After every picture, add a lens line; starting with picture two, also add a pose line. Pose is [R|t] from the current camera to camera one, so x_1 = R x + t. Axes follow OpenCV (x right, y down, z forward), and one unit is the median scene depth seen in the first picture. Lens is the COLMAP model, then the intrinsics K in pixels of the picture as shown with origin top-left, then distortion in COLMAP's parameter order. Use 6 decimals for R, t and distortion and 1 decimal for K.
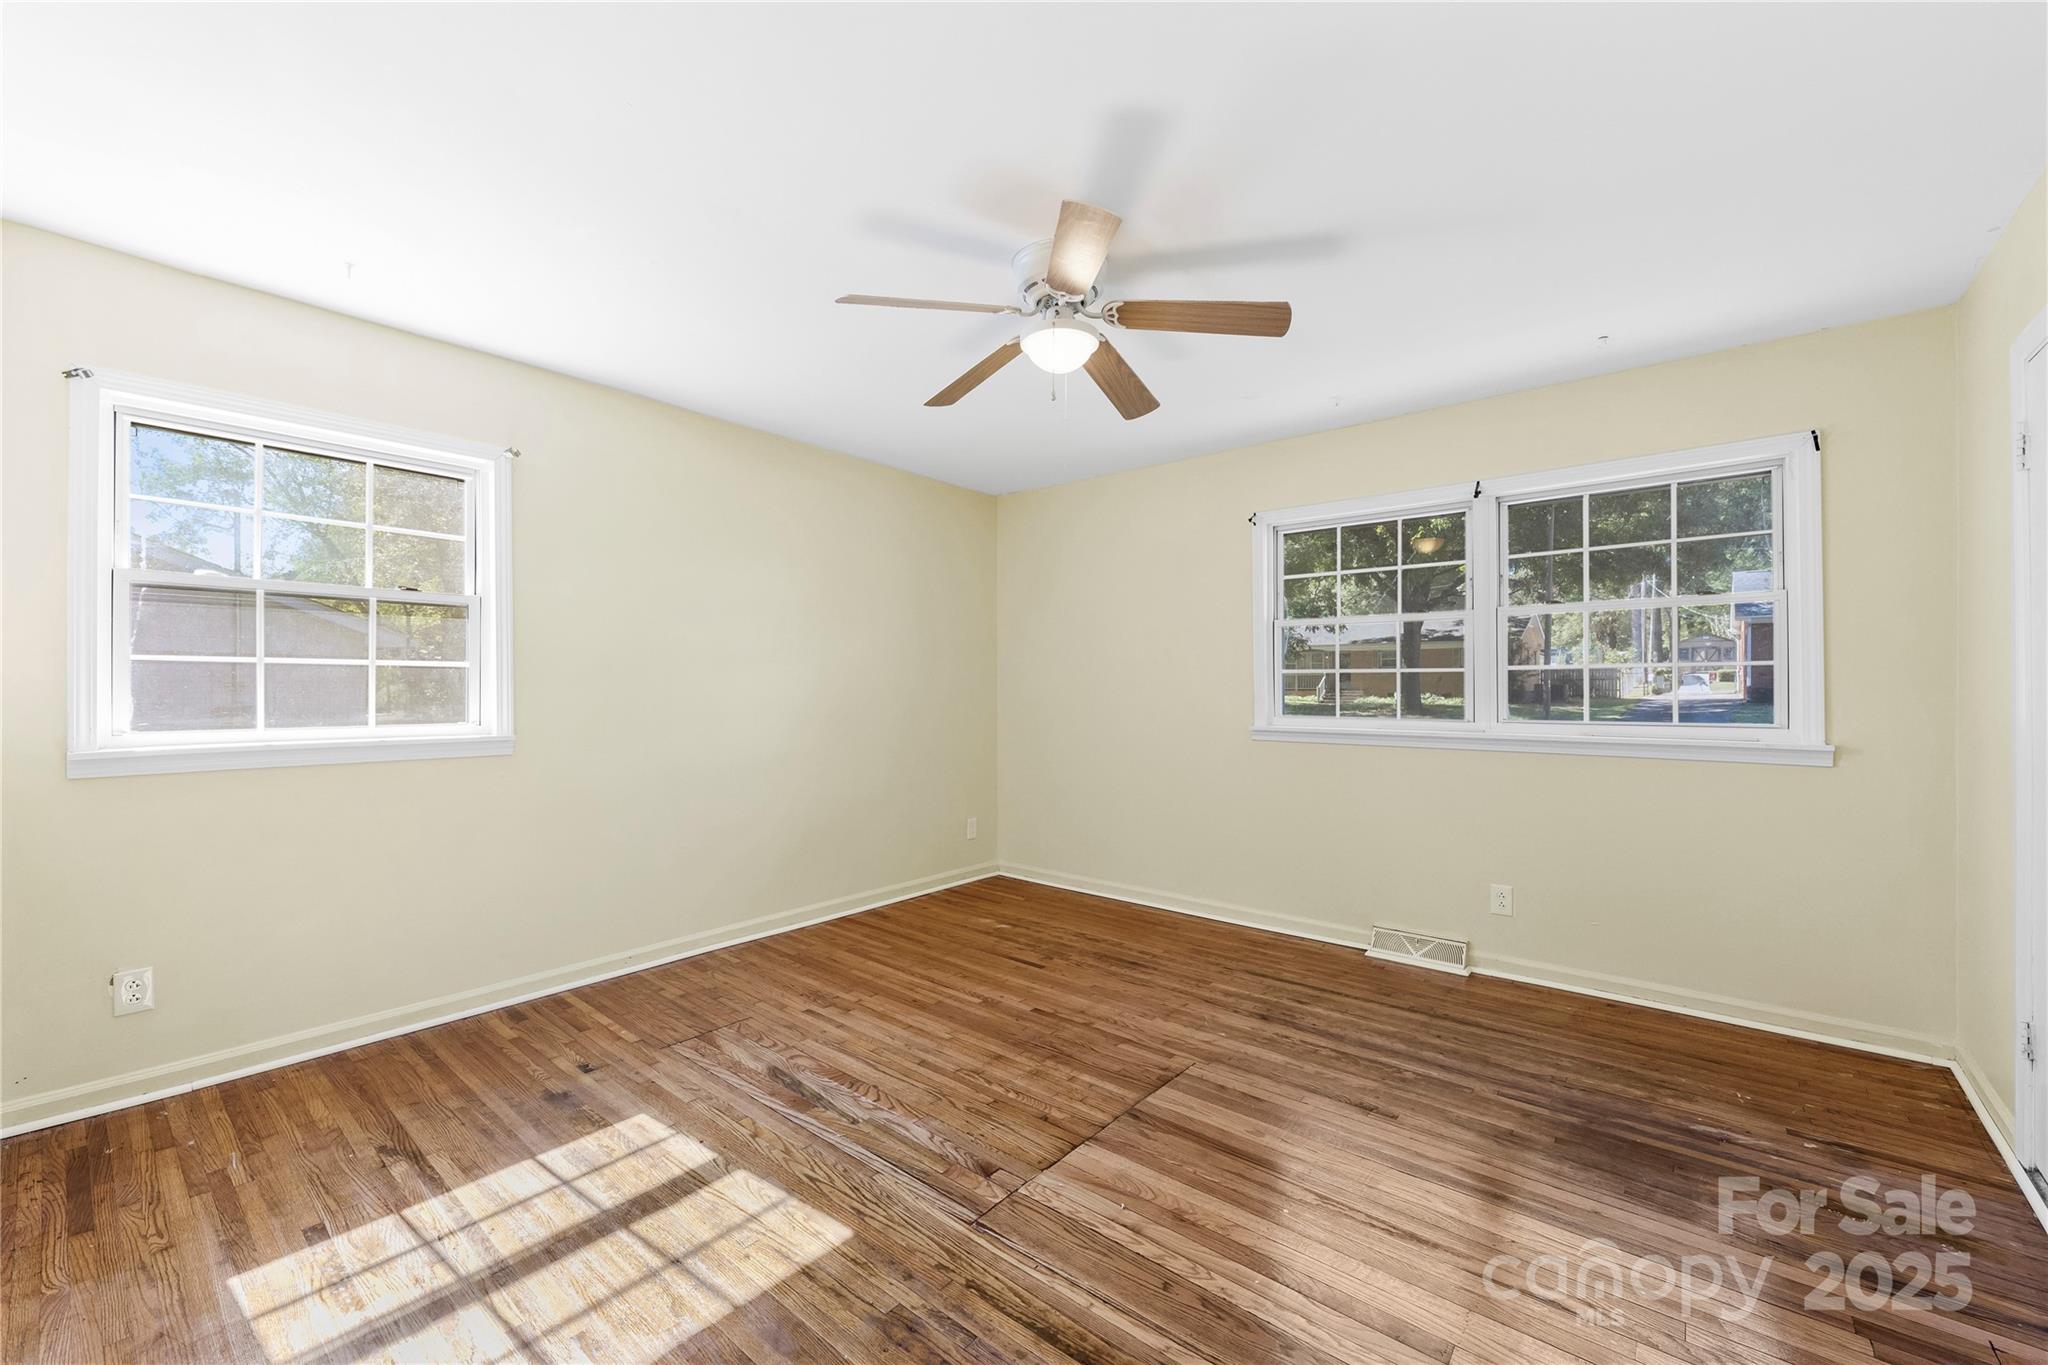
lens RADIAL K [[829.4, 0, 1024.6], [0, 829.4, 683.4], [0, 0, 1]] dist [-0.000118, 0.000031]
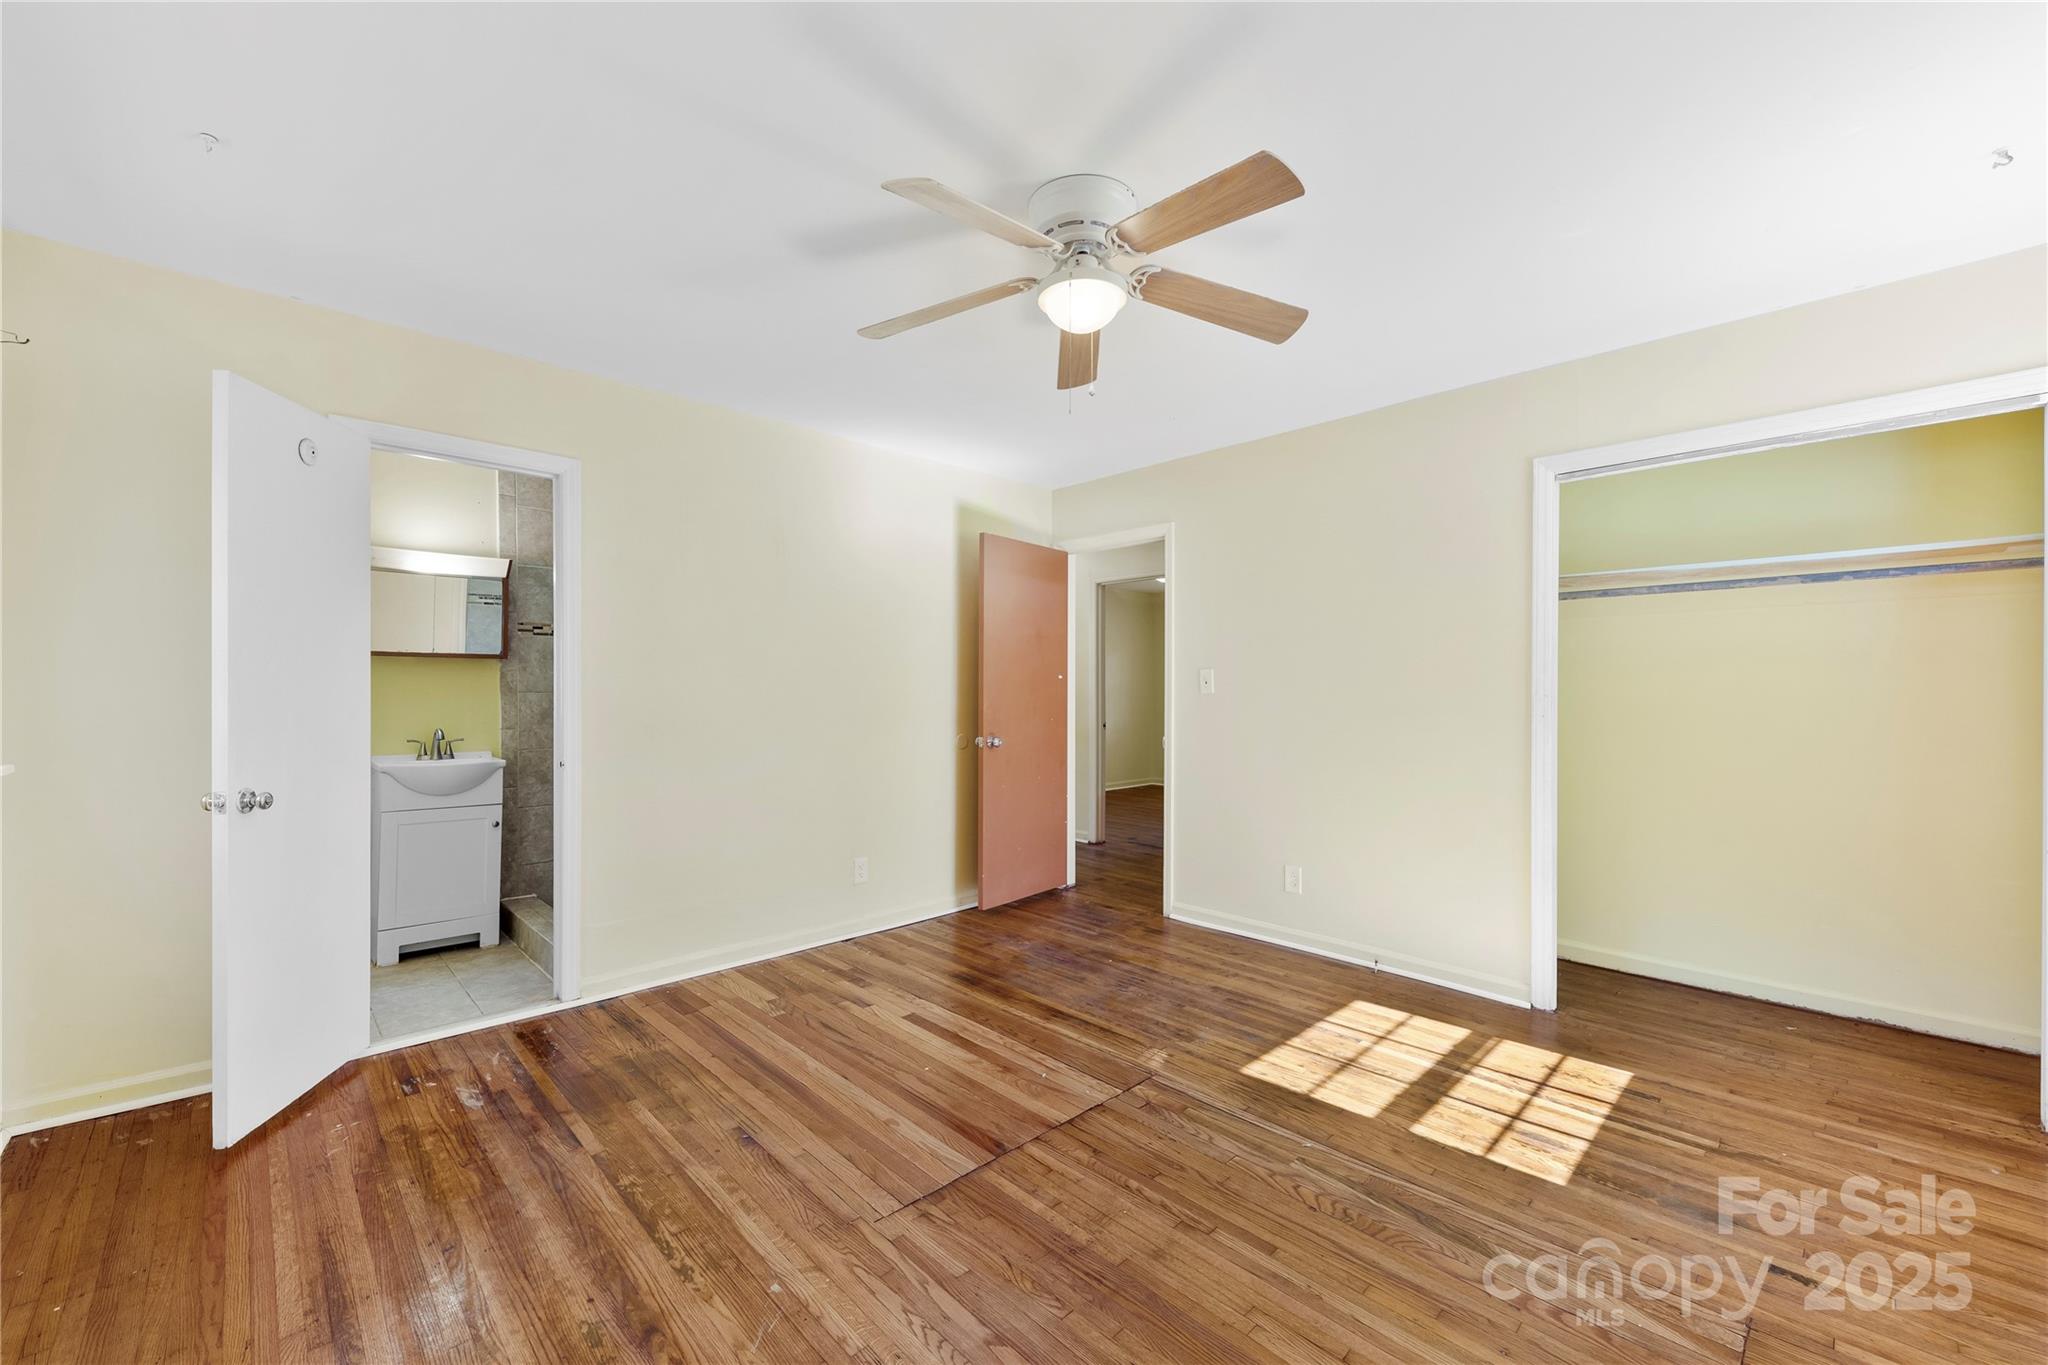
lens RADIAL K [[829.4, 0, 1026.9], [0, 829.4, 687.6], [0, 0, 1]] dist [-0.000118, 0.000031]
pose [[-0.994499, -0.005655, 0.104591, 0.007272], [-0.006278, 0.999964, -0.005631, 0.007275], [-0.104555, -0.006257, -0.994499, 1.988531]]
